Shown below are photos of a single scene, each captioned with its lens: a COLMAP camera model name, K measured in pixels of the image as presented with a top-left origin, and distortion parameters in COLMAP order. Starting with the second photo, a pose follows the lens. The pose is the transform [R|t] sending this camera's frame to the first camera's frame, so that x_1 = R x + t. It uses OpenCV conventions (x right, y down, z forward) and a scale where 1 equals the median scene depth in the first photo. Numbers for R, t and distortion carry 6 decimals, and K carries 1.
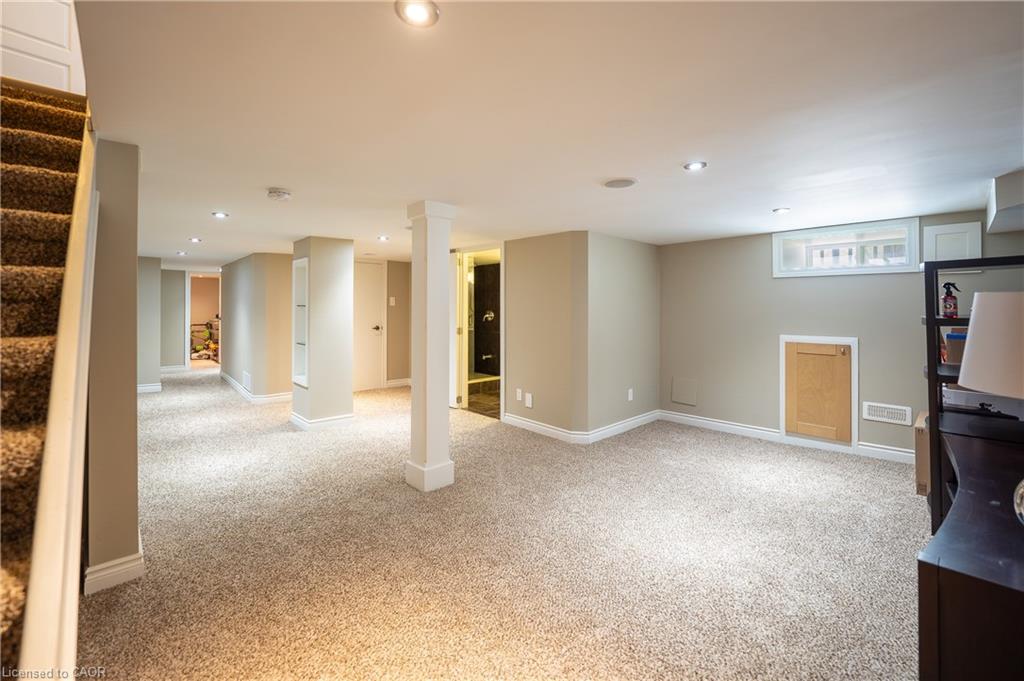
lens RADIAL K [[421.2, 0, 507.6], [0, 421.2, 306.5], [0, 0, 1]] dist [-0.001019, -0.000074]
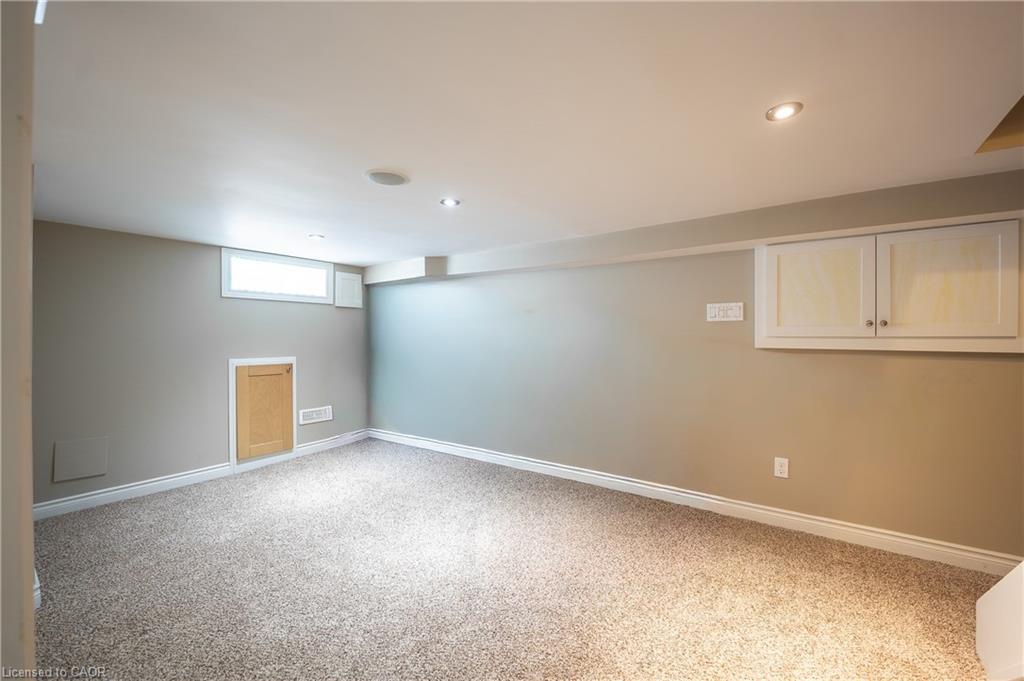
lens RADIAL K [[421.2, 0, 512.0], [0, 421.2, 337.1], [0, 0, 1]] dist [-0.001019, -0.000074]
pose [[-0.149446, -0.010924, 0.988710, -0.397930], [-0.012725, 0.999877, 0.009123, 0.002517], [-0.988688, -0.011218, -0.149567, 0.577869]]
